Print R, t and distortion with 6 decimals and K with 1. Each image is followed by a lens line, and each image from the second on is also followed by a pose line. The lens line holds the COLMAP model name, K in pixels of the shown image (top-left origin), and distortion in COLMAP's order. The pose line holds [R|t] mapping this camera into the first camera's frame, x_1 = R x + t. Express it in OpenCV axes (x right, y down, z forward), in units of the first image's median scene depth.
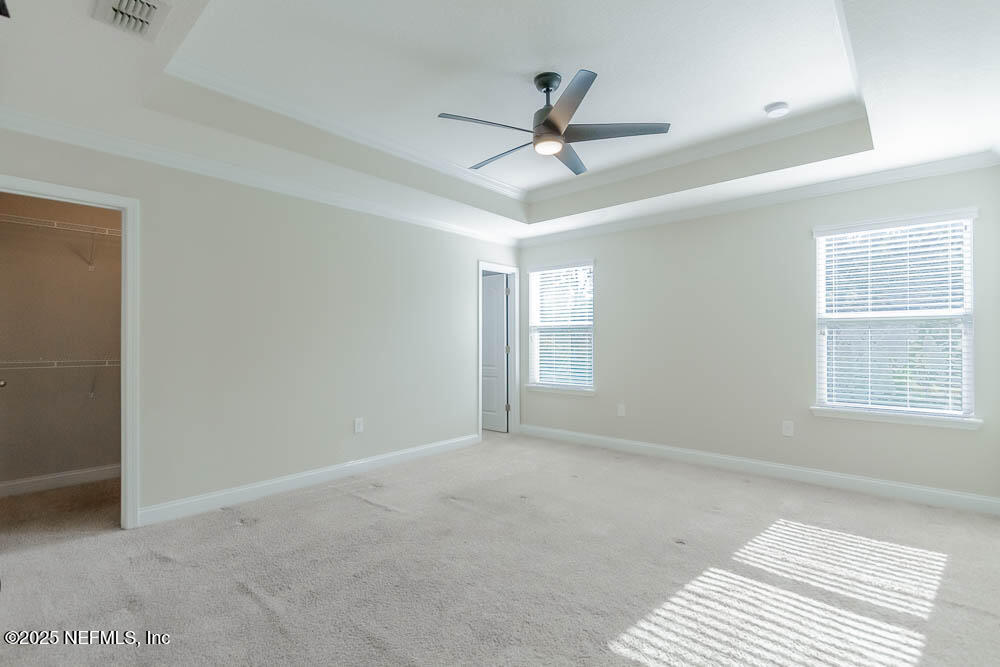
lens RADIAL K [[464.9, 0, 501.8], [0, 464.9, 336.6], [0, 0, 1]] dist [0.001142, -0.000227]
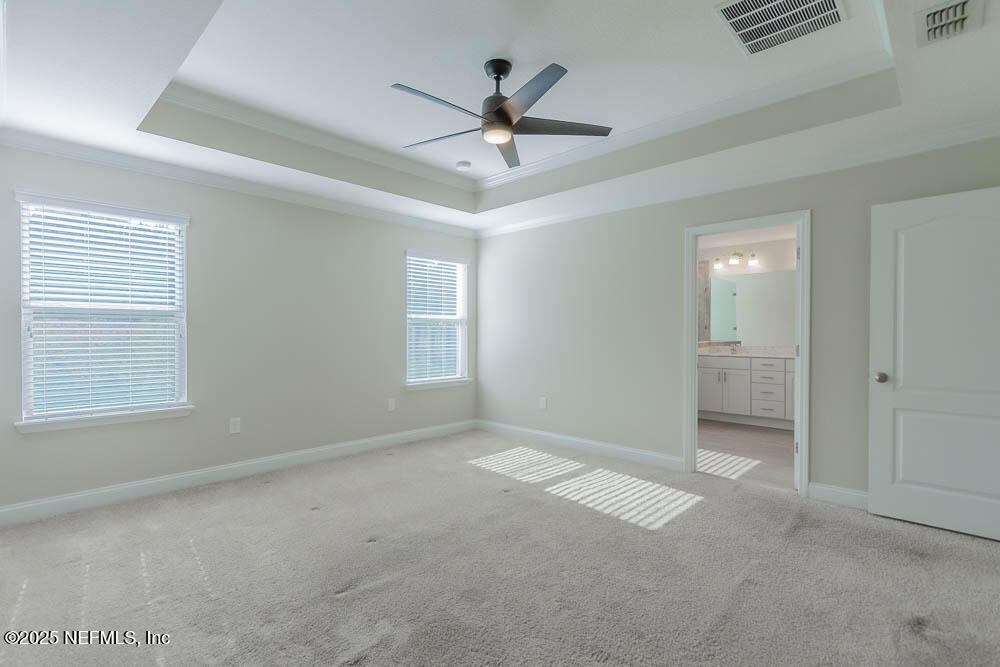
lens RADIAL K [[464.9, 0, 495.4], [0, 464.9, 335.6], [0, 0, 1]] dist [0.001142, -0.000227]
pose [[0.033019, -0.005476, 0.999440, -0.927701], [-0.008464, 0.999948, 0.005759, 0.004087], [-0.999419, -0.008650, 0.032971, 1.020097]]
